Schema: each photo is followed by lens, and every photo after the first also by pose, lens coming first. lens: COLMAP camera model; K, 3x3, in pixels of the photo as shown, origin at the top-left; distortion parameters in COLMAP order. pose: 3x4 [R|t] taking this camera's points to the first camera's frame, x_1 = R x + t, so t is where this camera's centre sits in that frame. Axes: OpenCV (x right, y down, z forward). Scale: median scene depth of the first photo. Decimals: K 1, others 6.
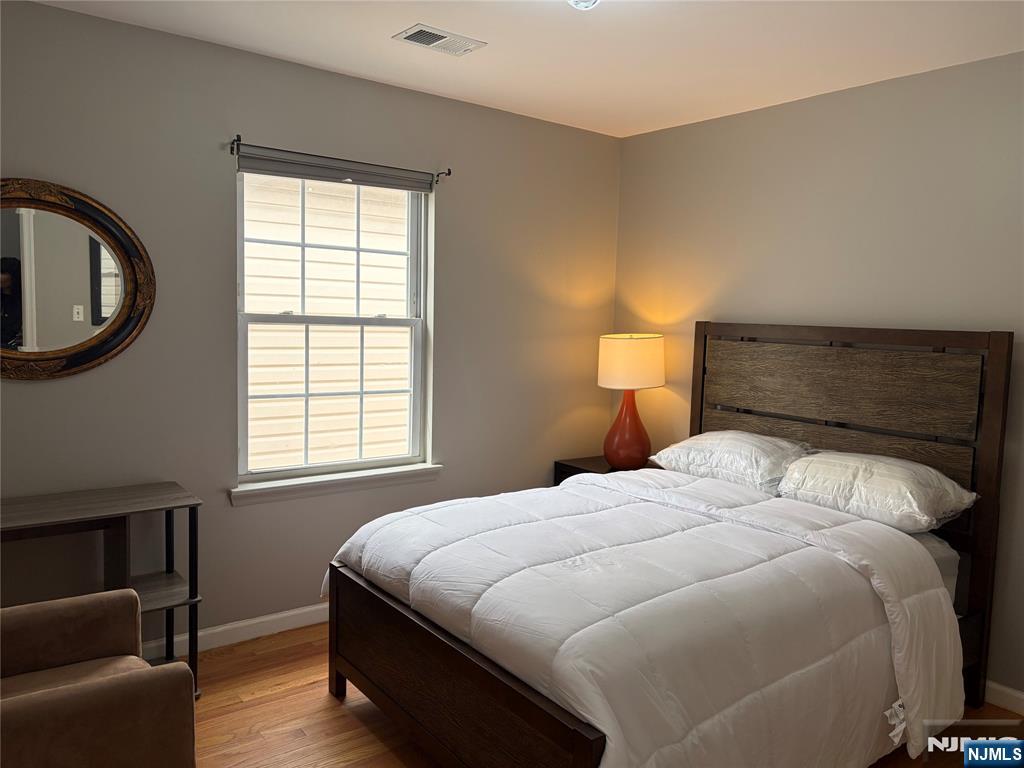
lens RADIAL K [[760.5, 0, 512.0], [0, 760.5, 384.0], [0, 0, 1]] dist [0.031484, -0.002514]
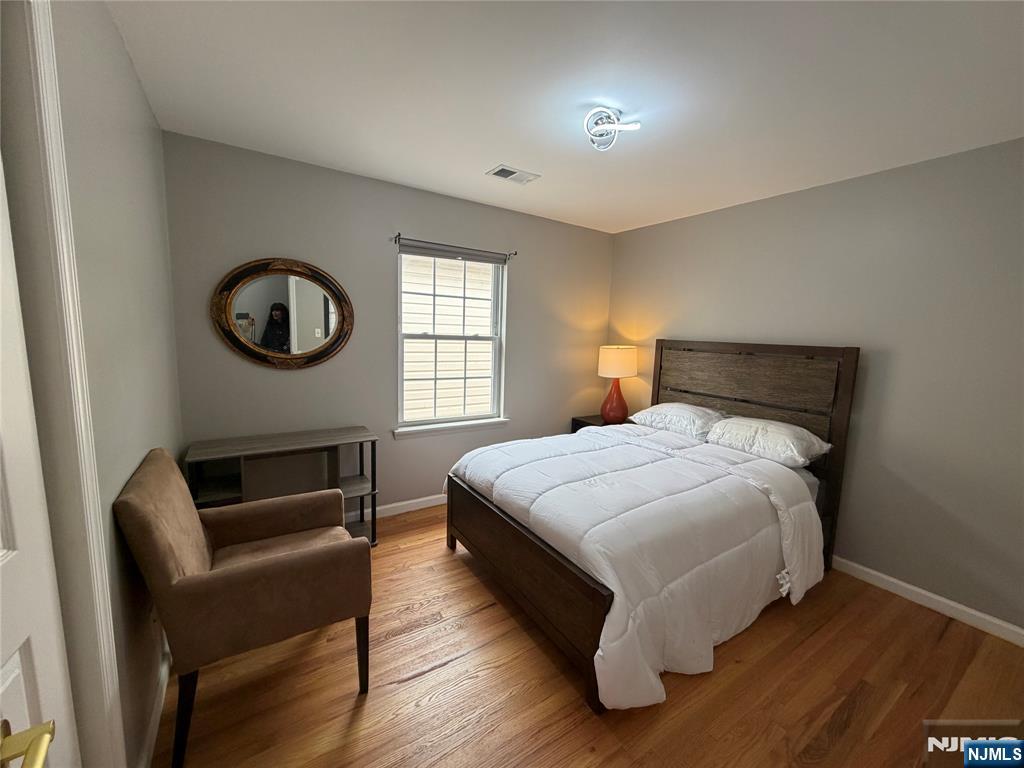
lens RADIAL K [[406.4, 0, 512.0], [0, 406.4, 384.0], [0, 0, 1]] dist [0.000276, 0.000015]
pose [[0.997008, 0.014508, -0.075928, -0.019055], [-0.012164, 0.999438, 0.031247, -0.006872], [0.076339, -0.030230, 0.996624, 0.068508]]
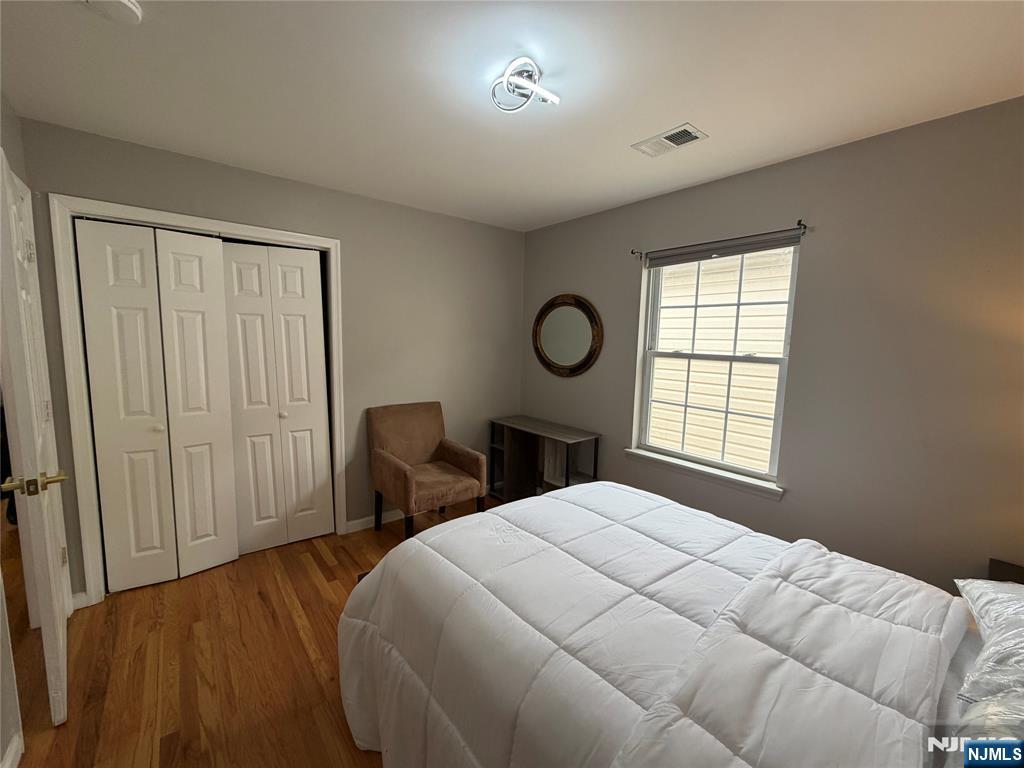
lens RADIAL K [[406.4, 0, 512.0], [0, 406.4, 384.0], [0, 0, 1]] dist [0.000276, 0.000015]
pose [[0.048287, 0.082579, -0.995414, 0.573968], [-0.118922, 0.989963, 0.076358, -0.055783], [0.991729, 0.114689, 0.057622, 0.692048]]
